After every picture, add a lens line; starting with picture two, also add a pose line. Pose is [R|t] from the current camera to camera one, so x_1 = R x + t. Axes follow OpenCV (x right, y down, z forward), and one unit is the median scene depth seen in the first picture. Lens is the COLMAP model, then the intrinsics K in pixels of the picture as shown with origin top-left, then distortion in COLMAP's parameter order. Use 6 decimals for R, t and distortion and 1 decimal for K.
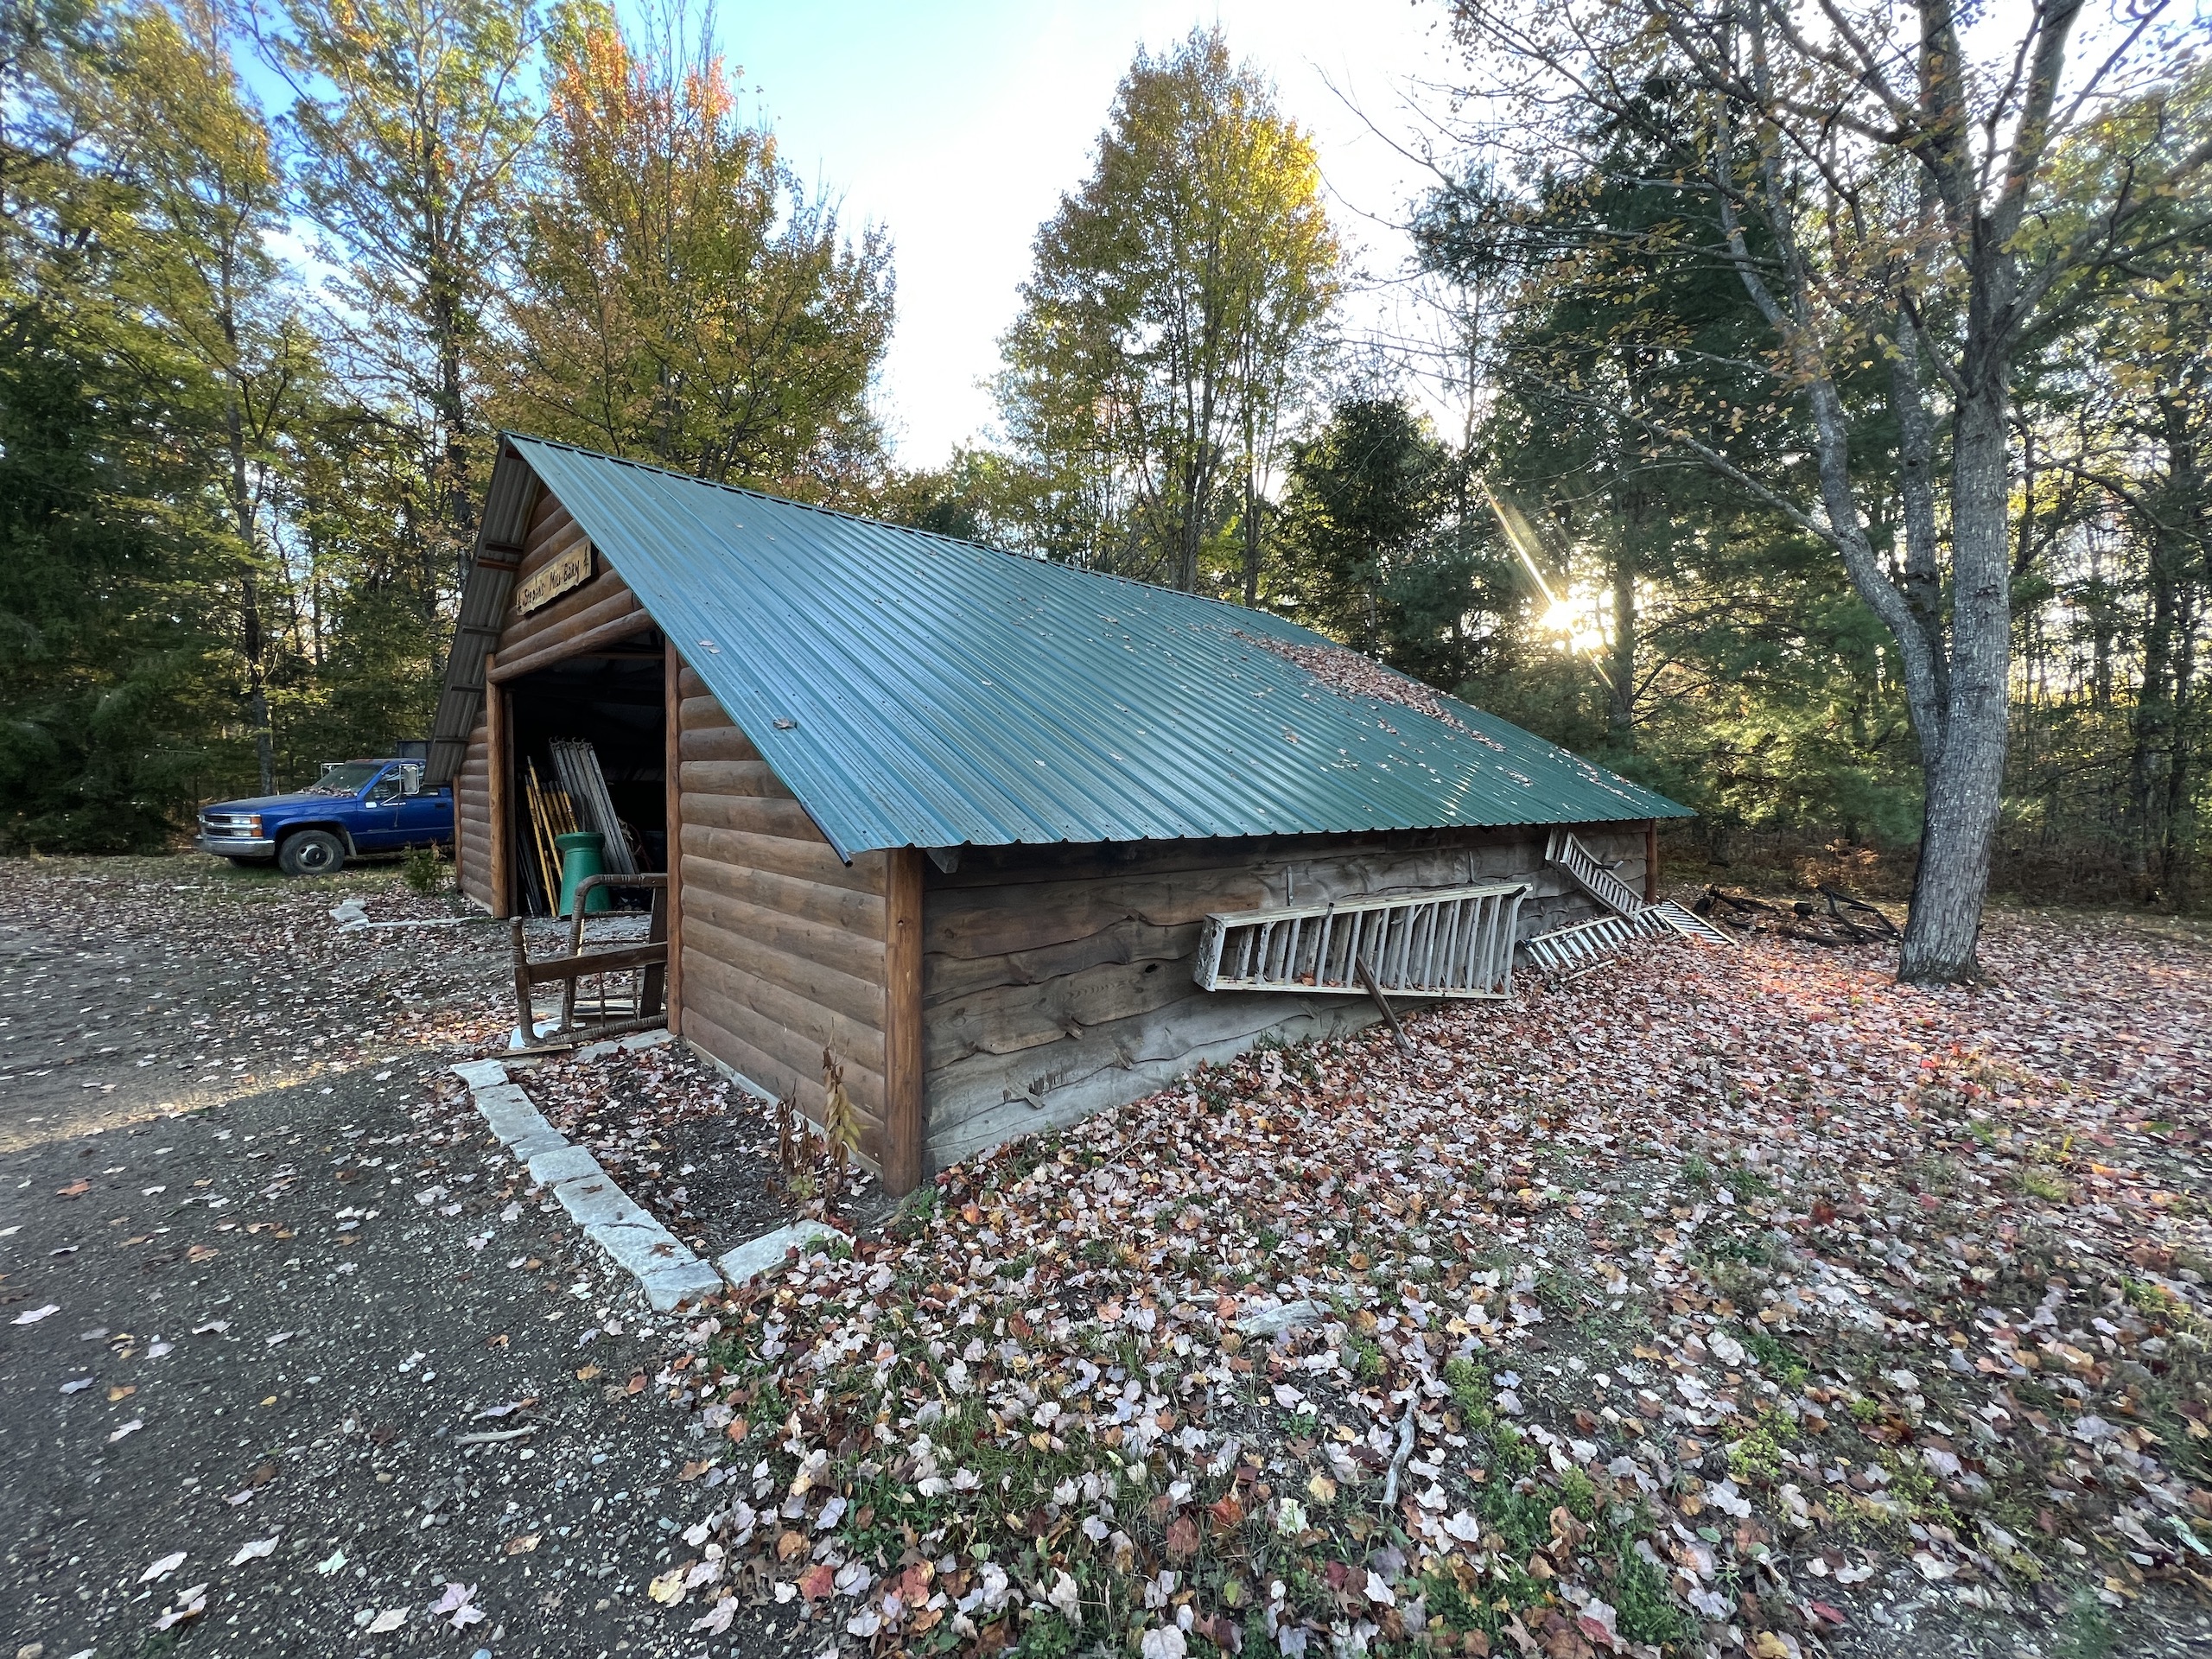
lens RADIAL K [[885.4, 0, 1114.8], [0, 885.4, 819.7], [0, 0, 1]] dist [-0.002003, 0.000924]
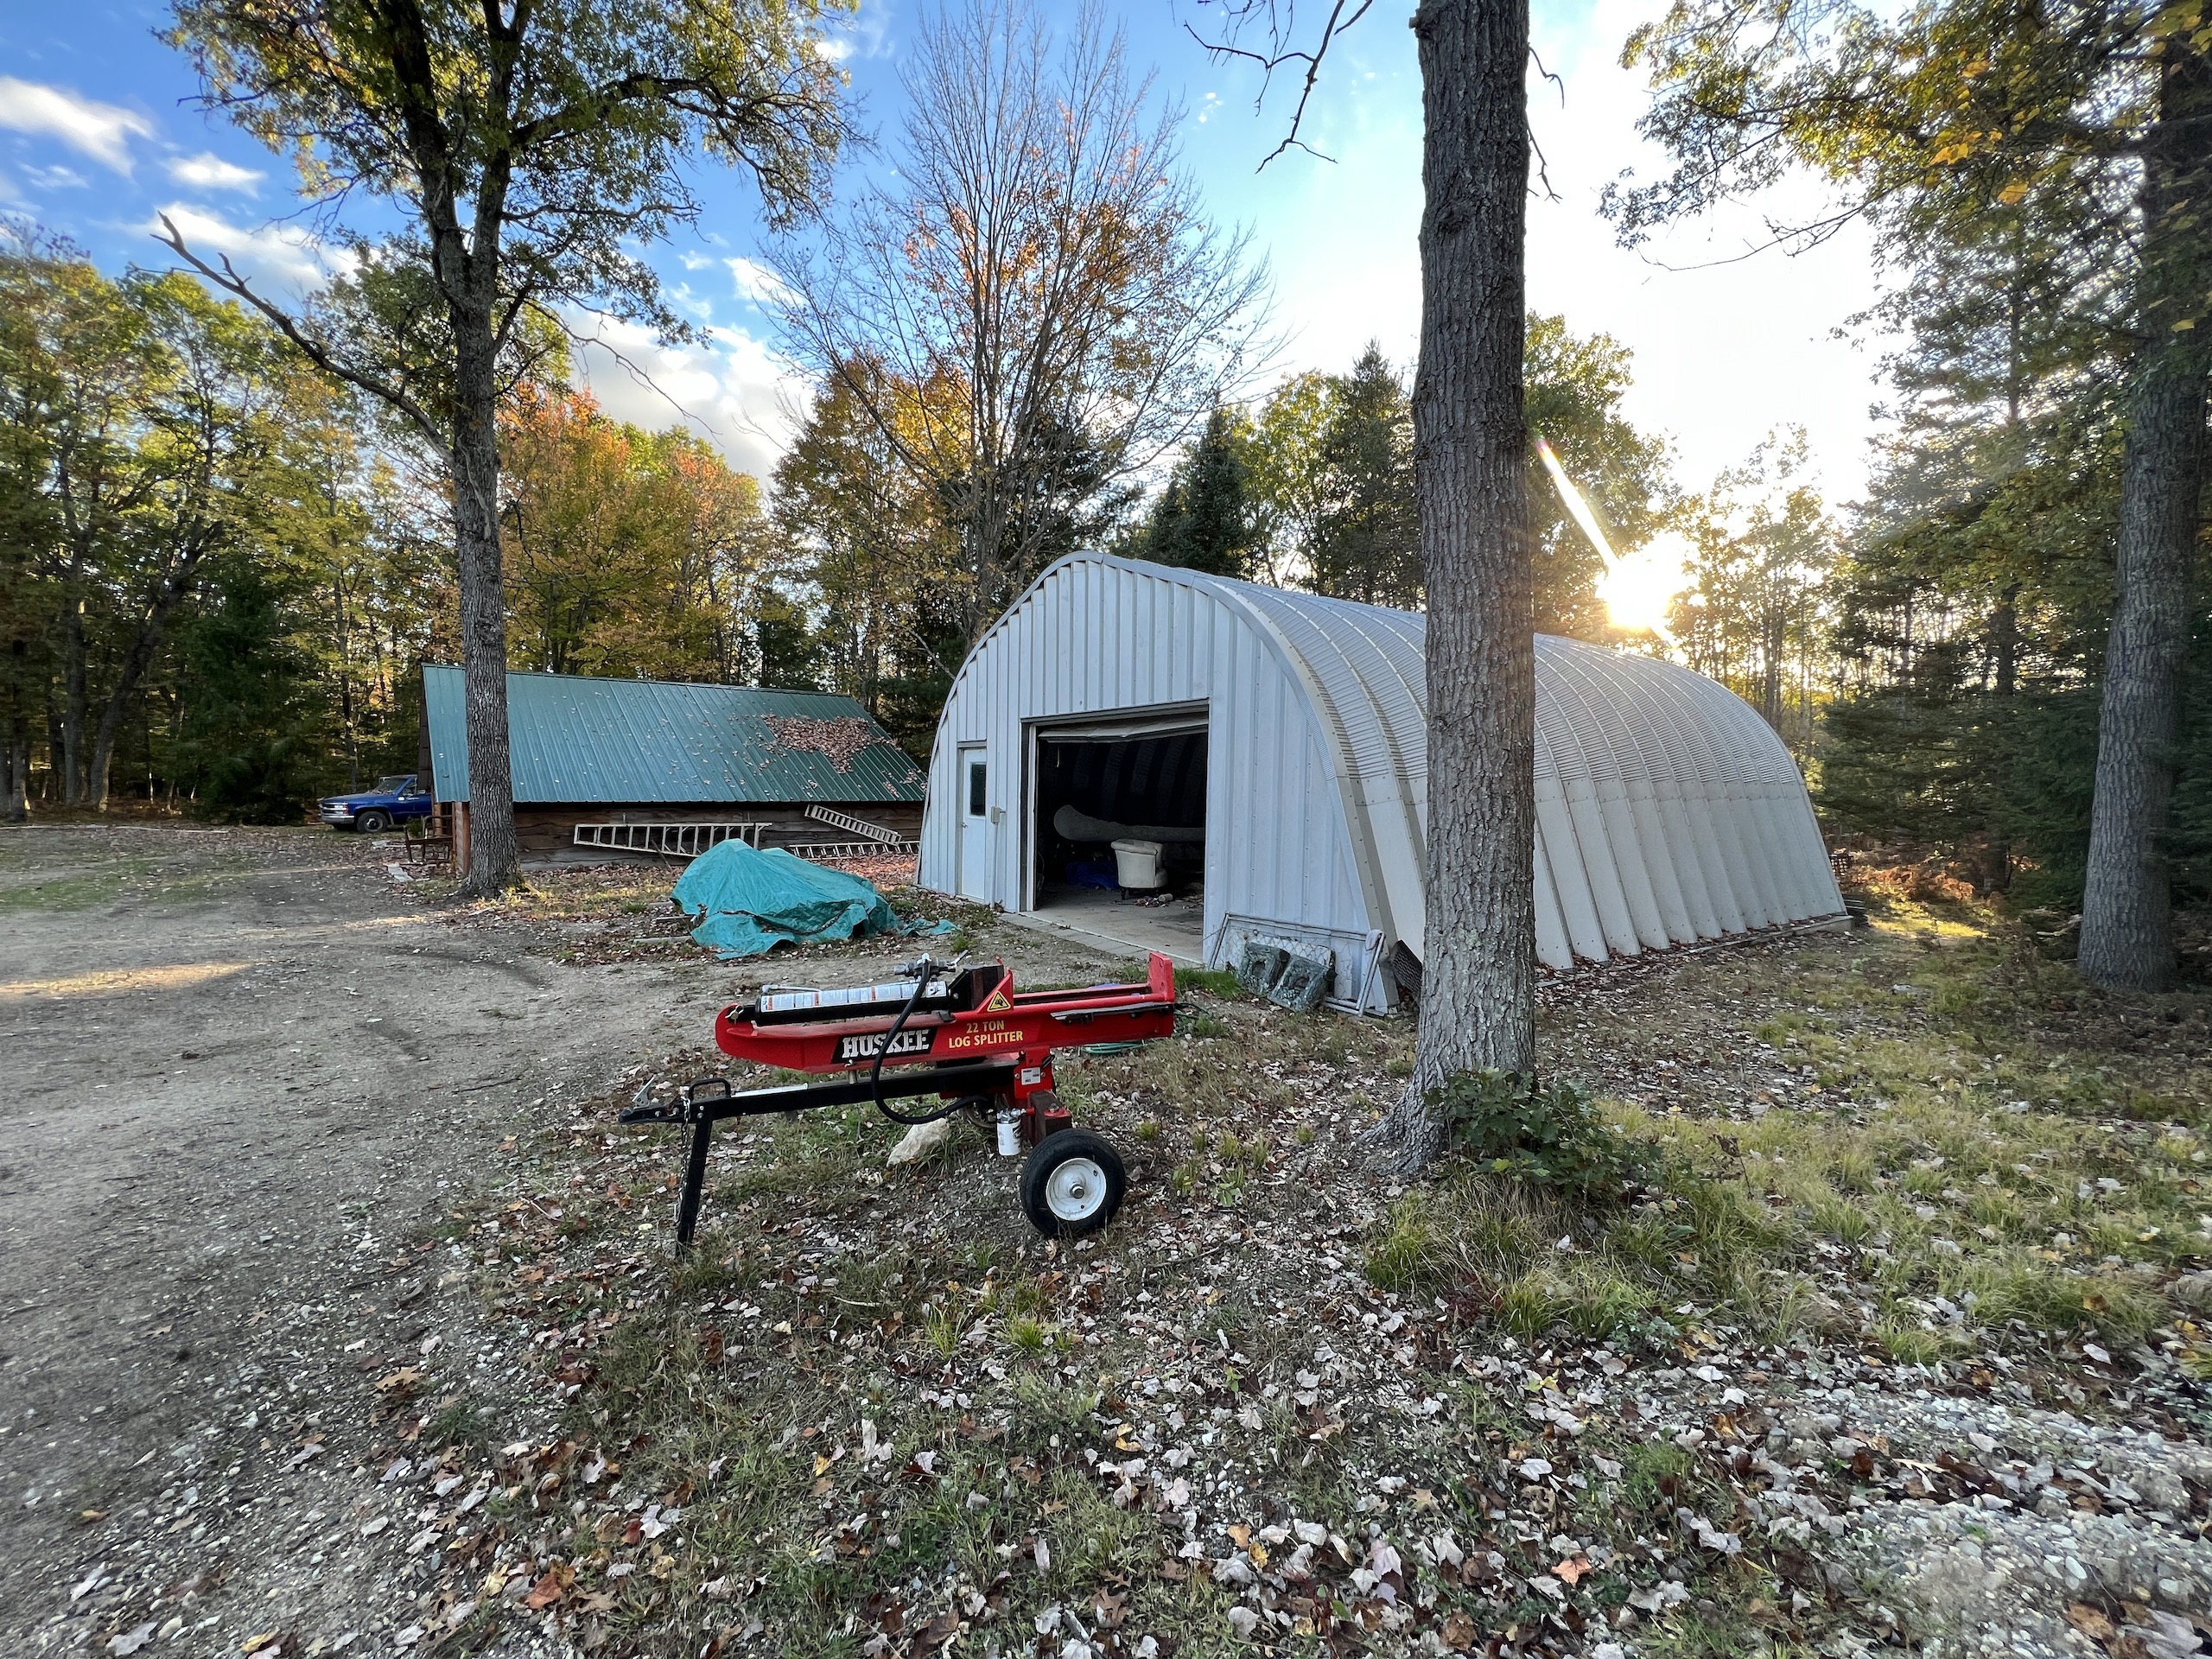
lens RADIAL K [[885.4, 0, 1096.6], [0, 885.4, 837.9], [0, 0, 1]] dist [-0.002003, 0.000924]
pose [[0.996510, 0.003612, -0.083395, 0.891907], [-0.002655, 0.999929, 0.011581, 0.045290], [0.083431, -0.011319, 0.996449, -0.855762]]
